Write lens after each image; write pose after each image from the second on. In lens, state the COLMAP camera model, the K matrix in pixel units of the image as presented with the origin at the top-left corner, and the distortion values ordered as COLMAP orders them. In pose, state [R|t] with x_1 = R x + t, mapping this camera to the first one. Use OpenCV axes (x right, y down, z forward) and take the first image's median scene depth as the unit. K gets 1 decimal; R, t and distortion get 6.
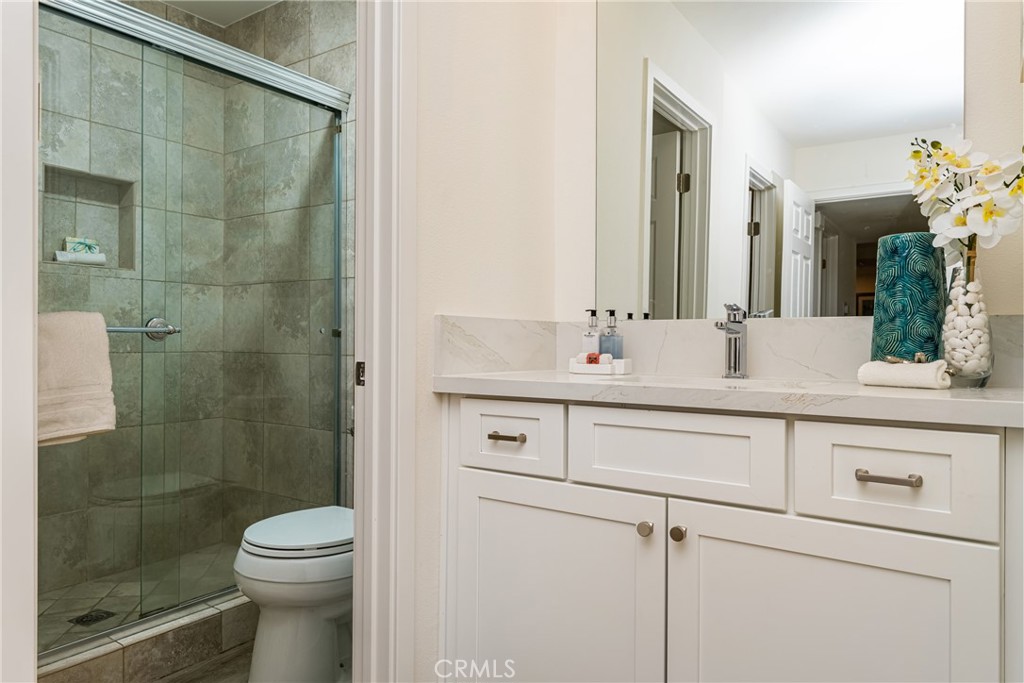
lens RADIAL K [[670.8, 0, 490.3], [0, 670.8, 341.0], [0, 0, 1]] dist [0.002799, 0.003659]
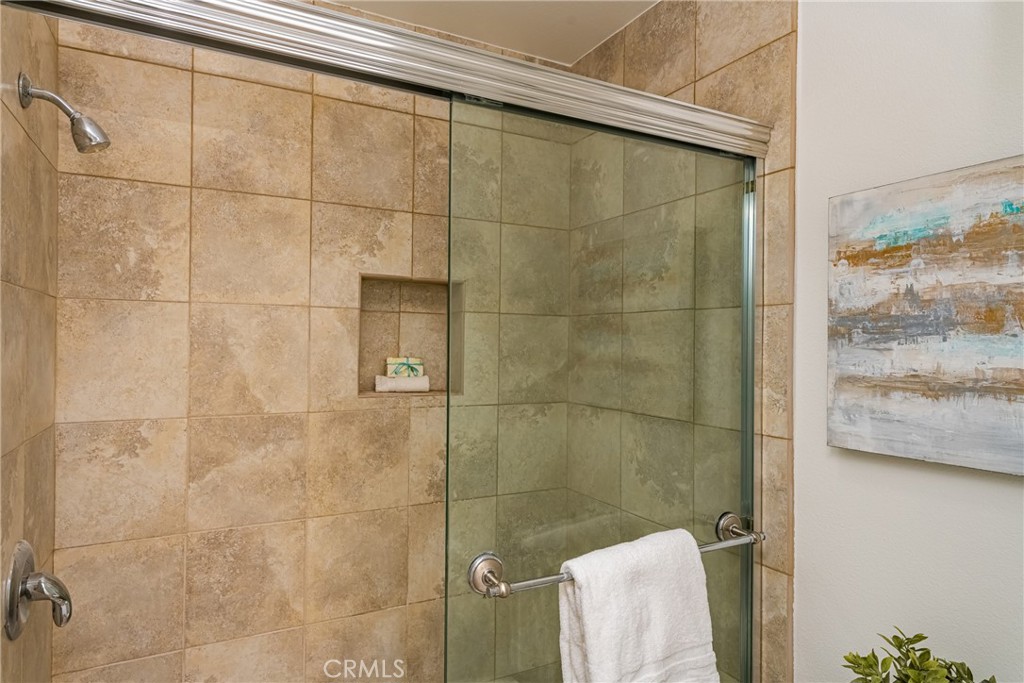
lens RADIAL K [[603.9, 0, 512.8], [0, 603.9, 341.3], [0, 0, 1]] dist [0.001409, -0.001637]
pose [[0.896945, 0.000731, -0.442141, -0.165194], [-0.007410, 0.999883, -0.013380, -0.156746], [0.442079, 0.015278, 0.896846, 0.392068]]
